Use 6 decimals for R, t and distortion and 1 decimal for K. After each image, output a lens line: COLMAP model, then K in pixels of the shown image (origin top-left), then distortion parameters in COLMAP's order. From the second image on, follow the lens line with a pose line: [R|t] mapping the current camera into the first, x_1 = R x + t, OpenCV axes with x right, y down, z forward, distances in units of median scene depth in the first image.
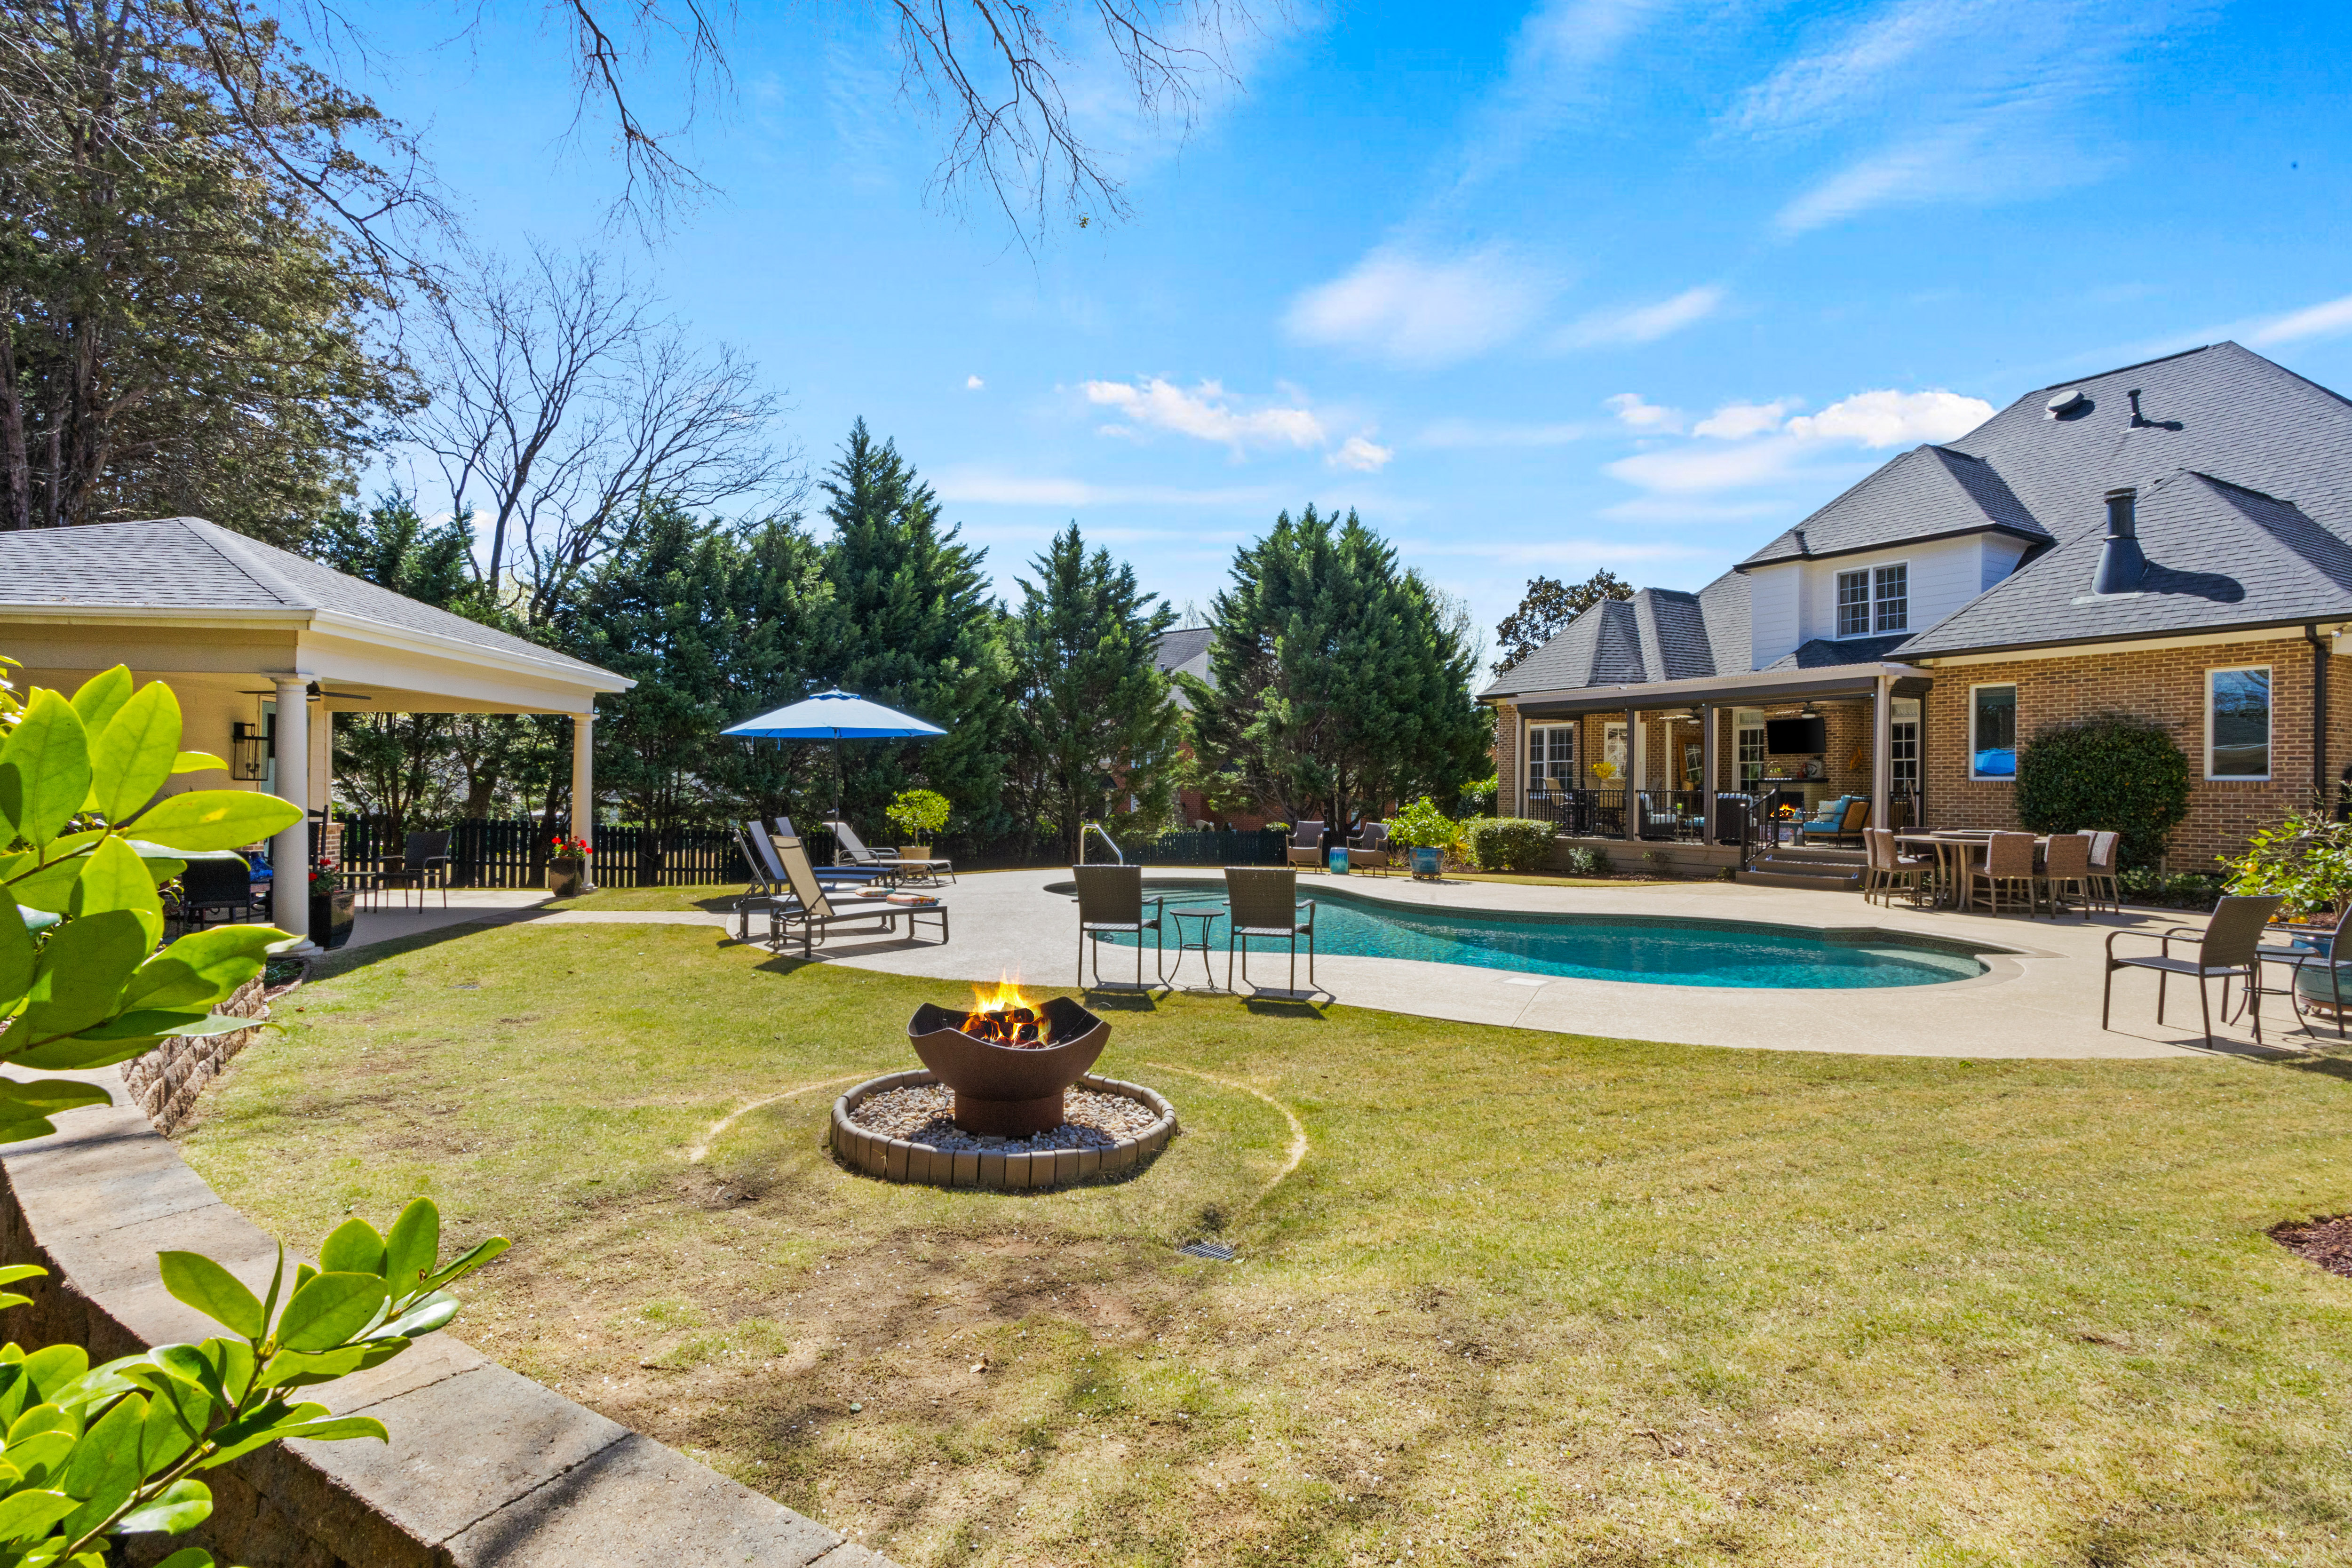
lens RADIAL K [[1203.4, 0, 1176.0], [0, 1203.4, 784.0], [0, 0, 1]] dist [-0.034969, 0.036298]
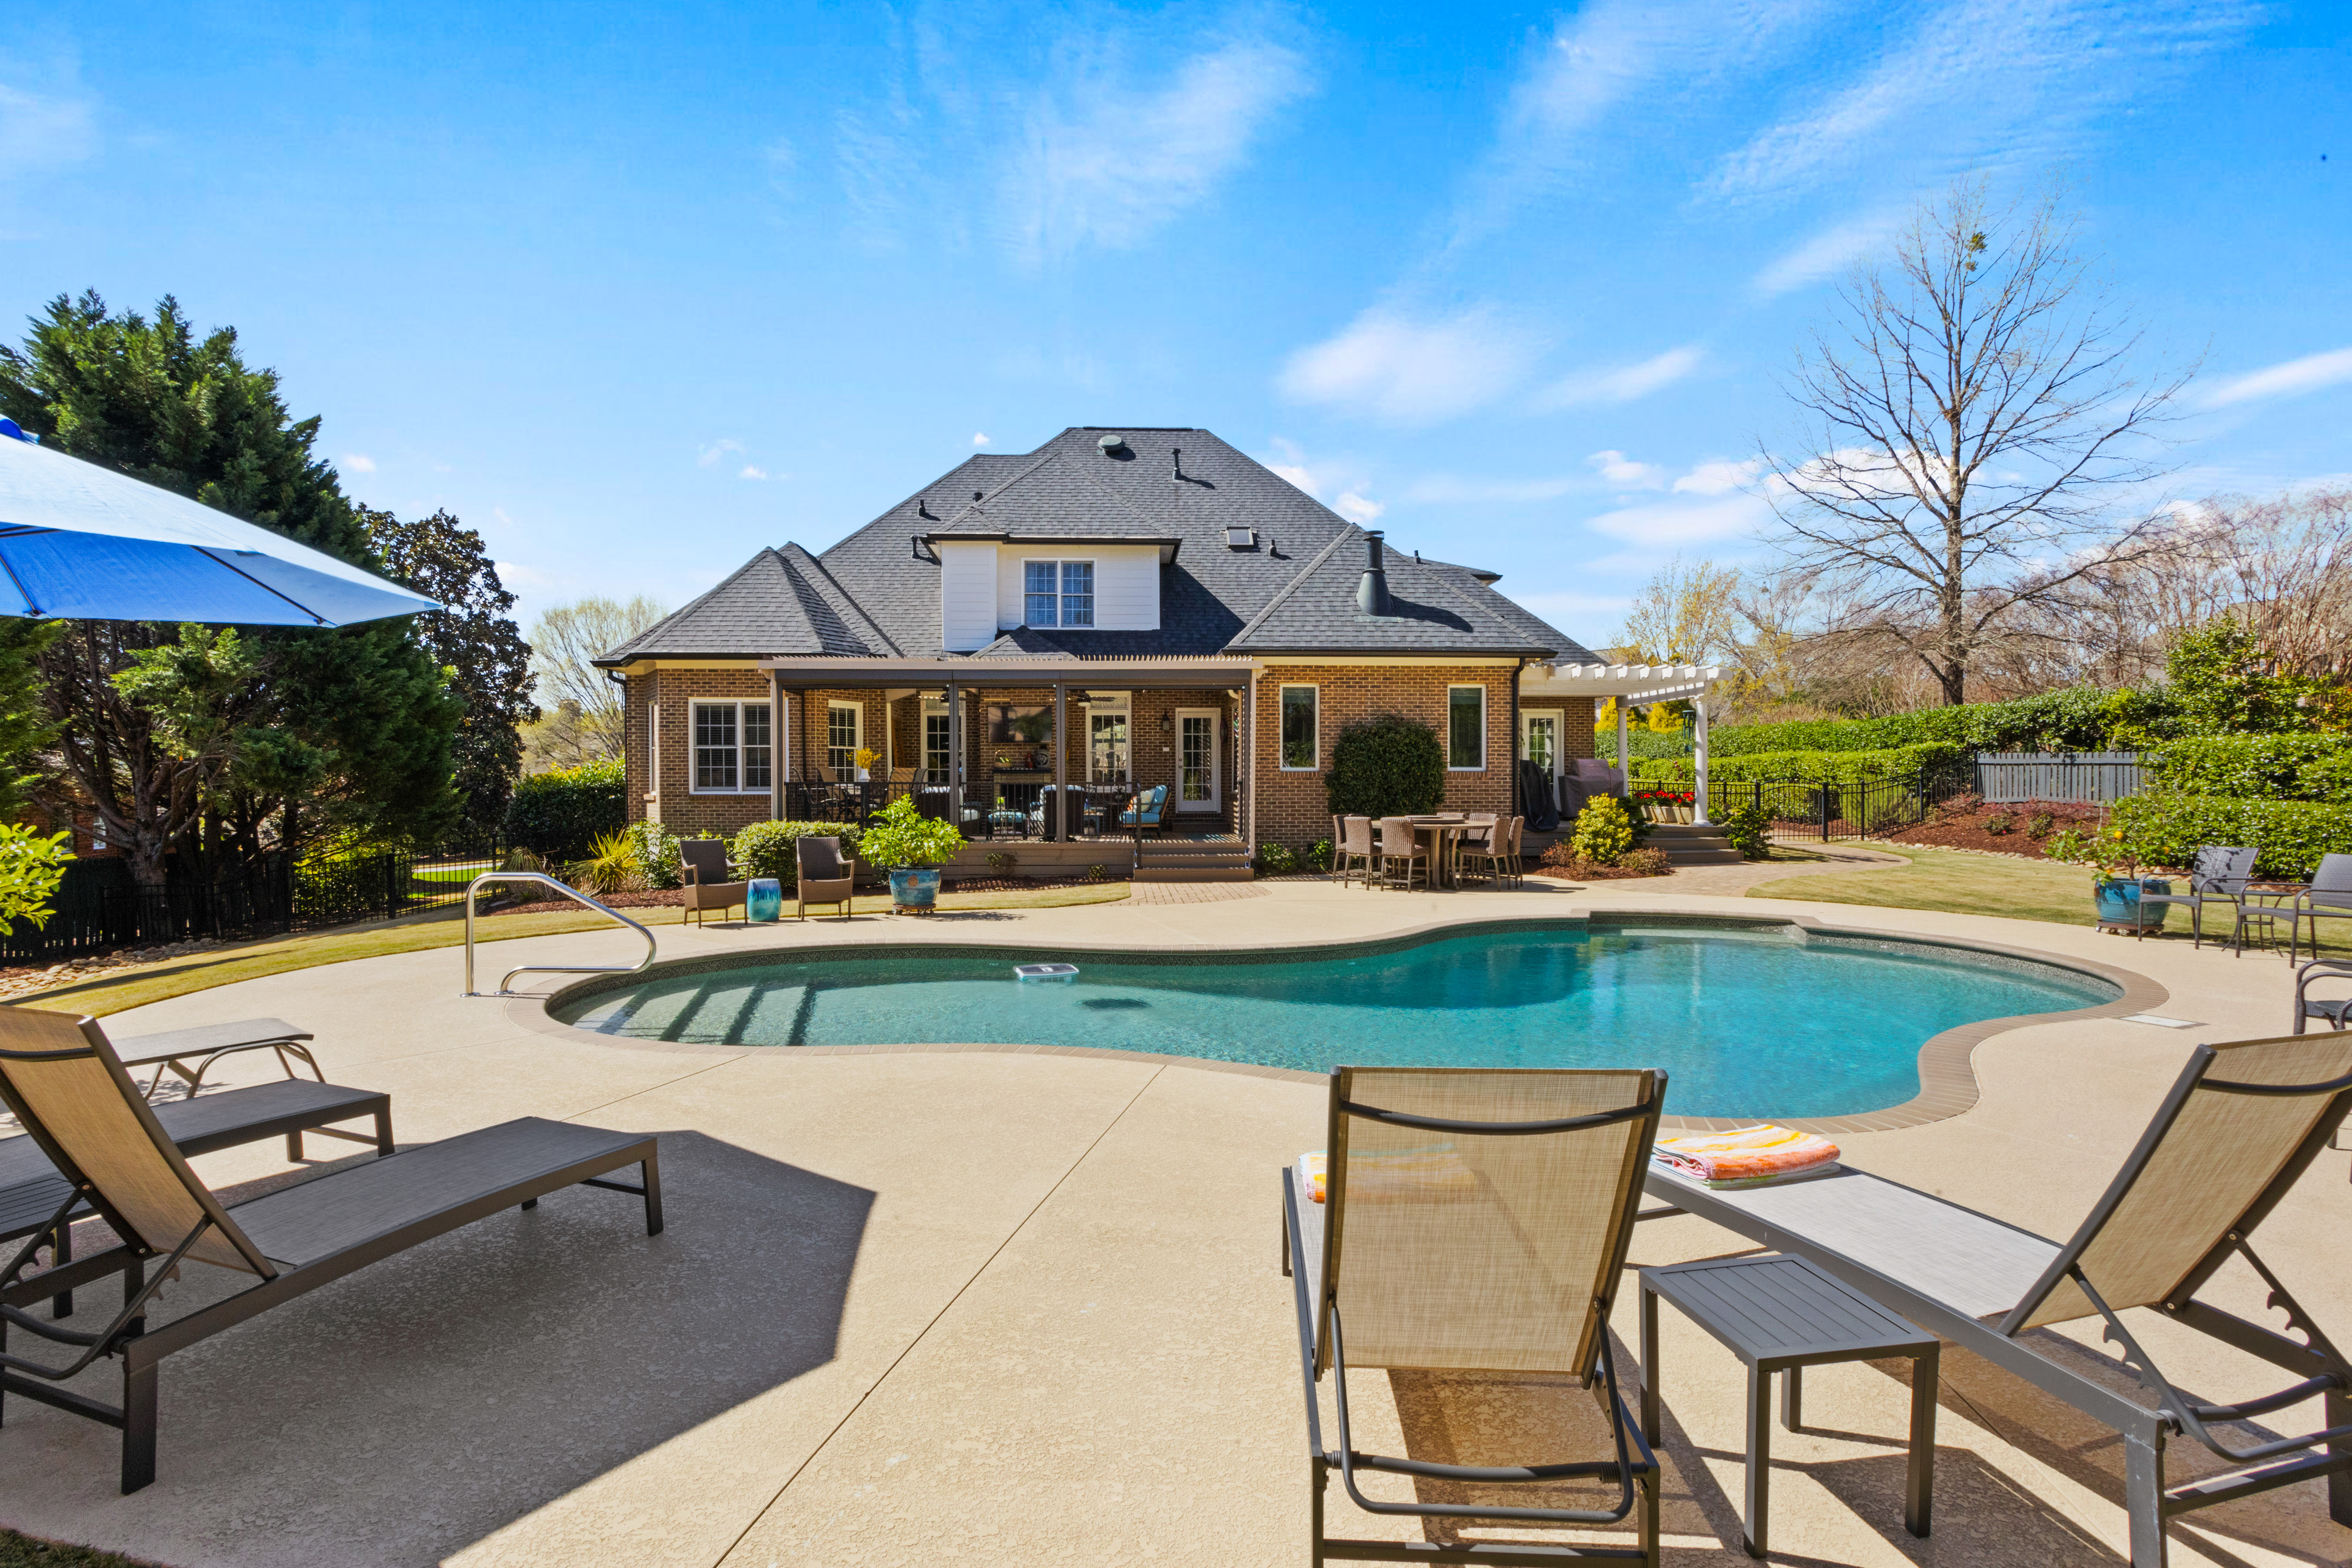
lens RADIAL K [[1217.3, 0, 1176.0], [0, 1217.3, 784.0], [0, 0, 1]] dist [0.001294, 0.000334]
pose [[0.436345, -0.004935, 0.899766, -0.292121], [0.003749, 0.999986, 0.003667, 0.003161], [-0.899772, 0.001773, 0.436358, 0.466633]]
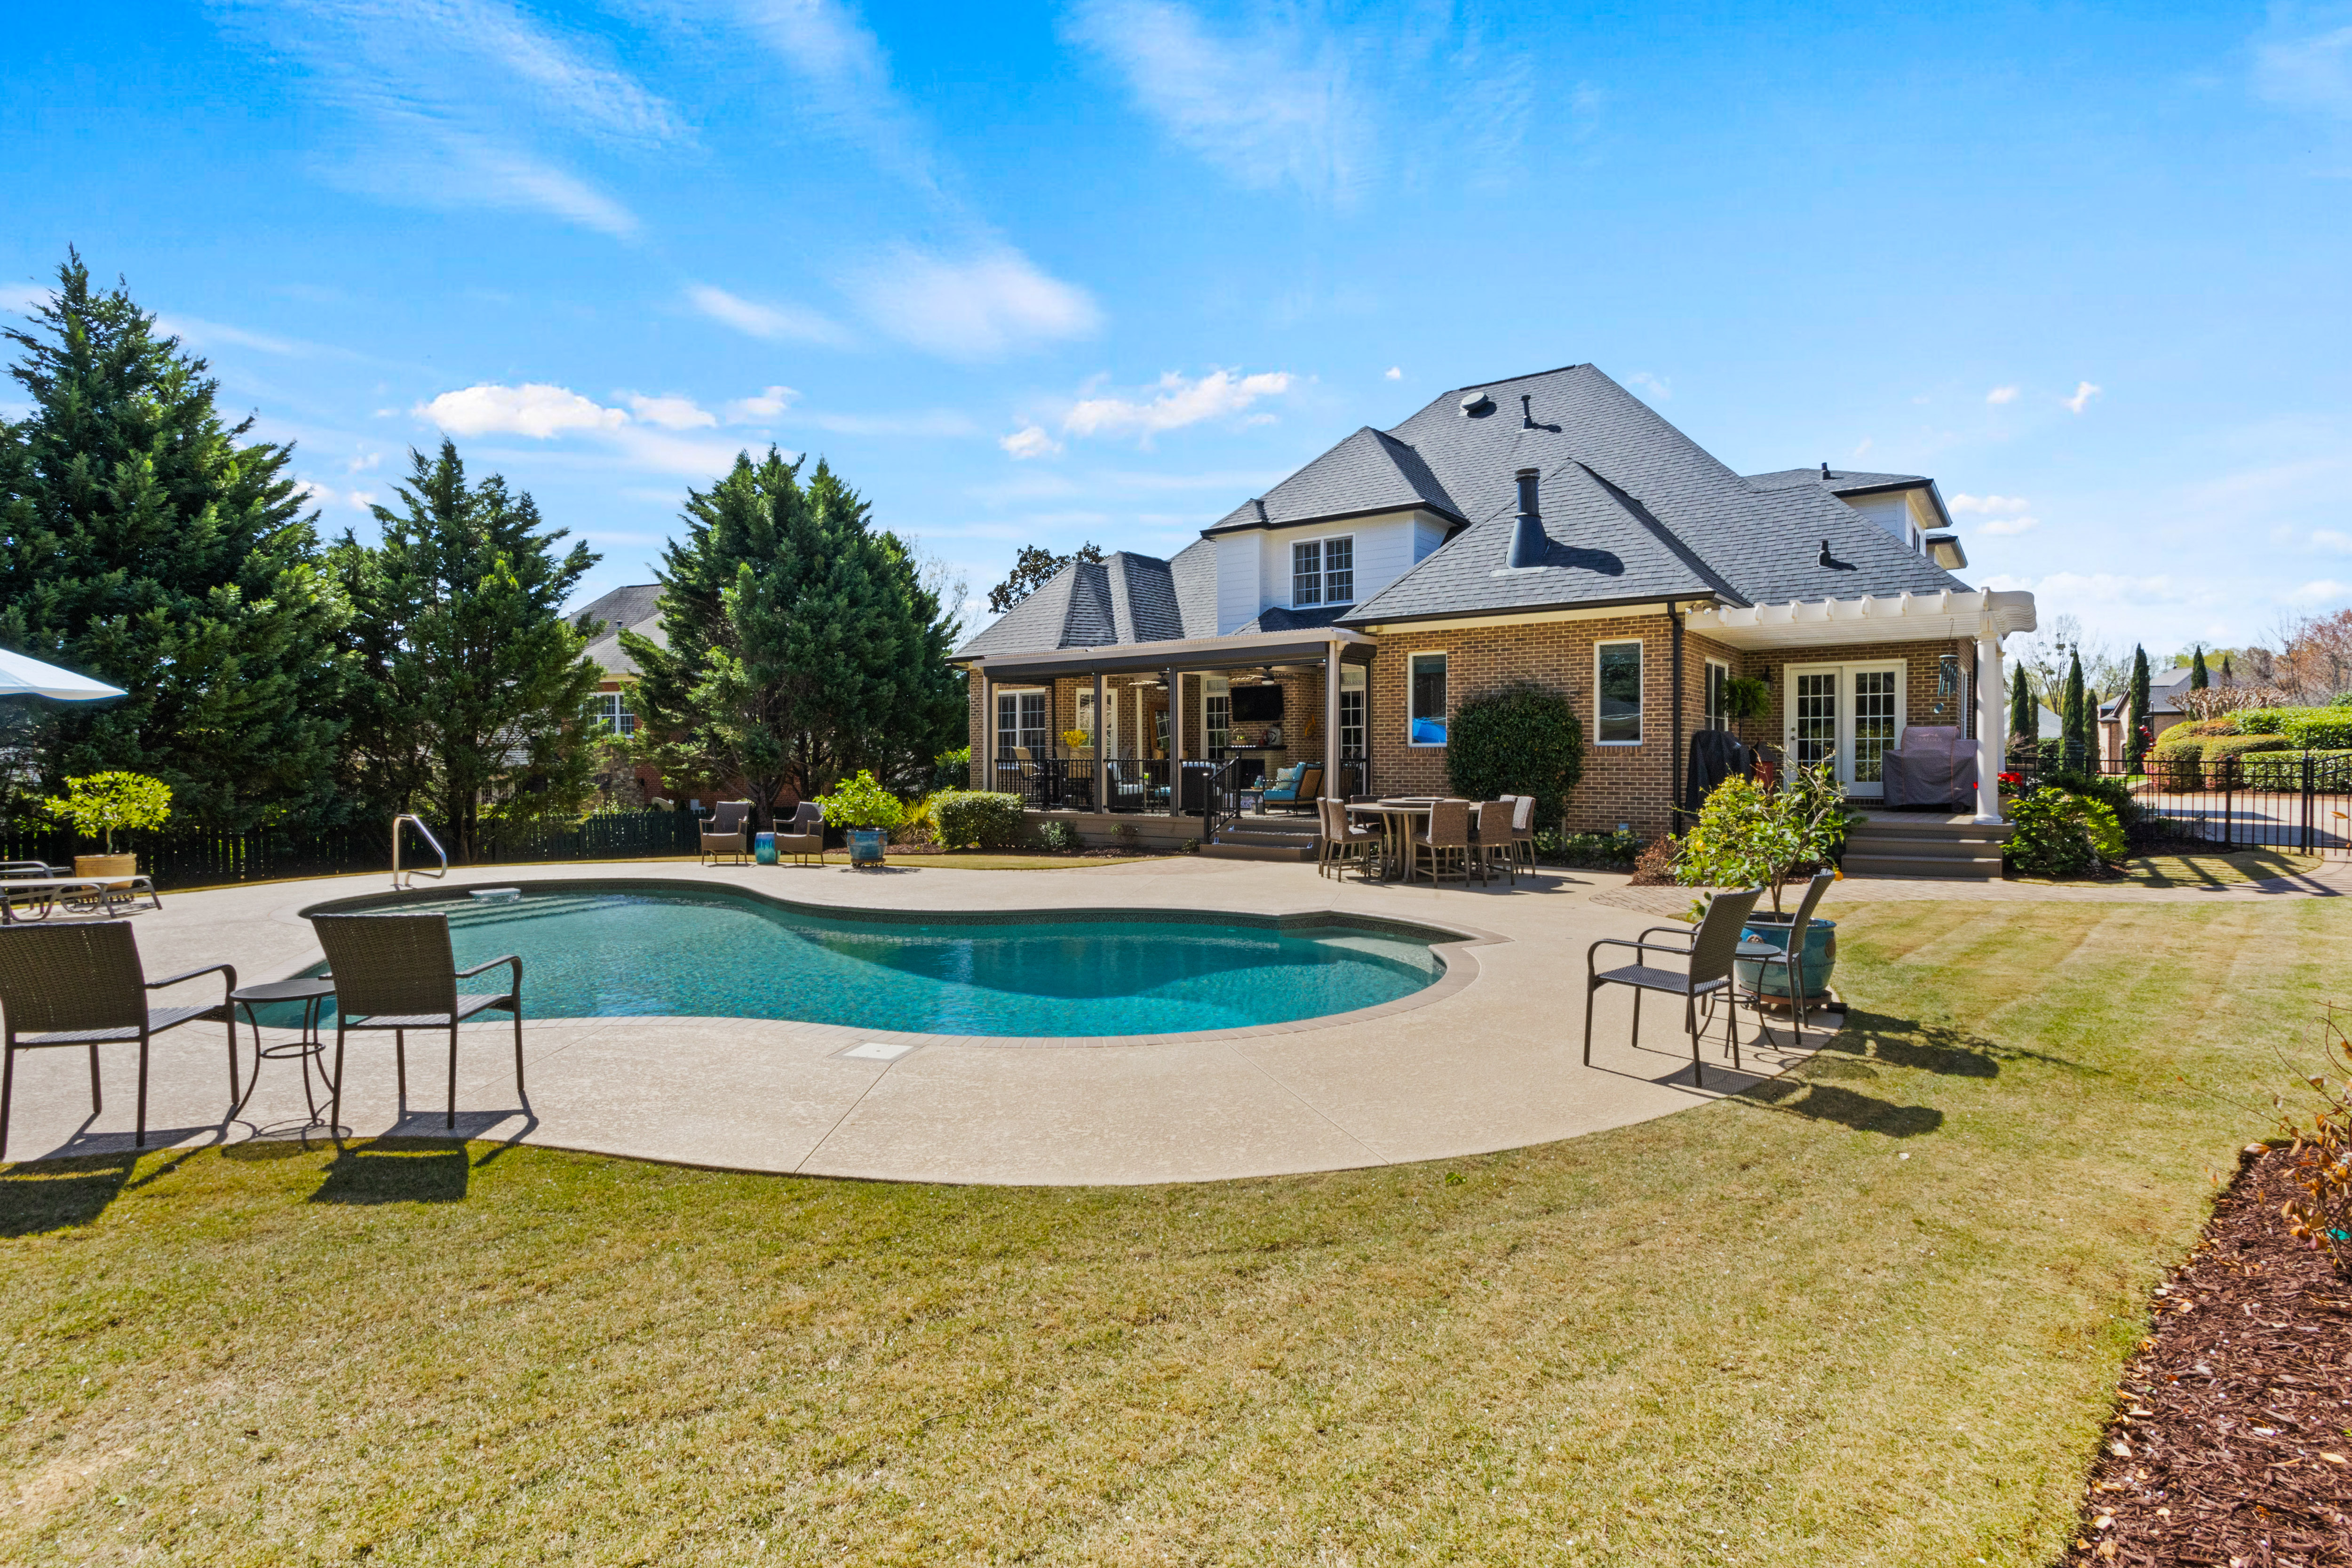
lens RADIAL K [[1169.0, 0, 1176.0], [0, 1169.0, 784.0], [0, 0, 1]] dist [-0.001948, 0.000488]
pose [[0.920091, -0.019880, 0.391200, 0.071008], [0.009626, 0.999557, 0.028156, -0.000984], [-0.391586, -0.022140, 0.919875, 0.123138]]
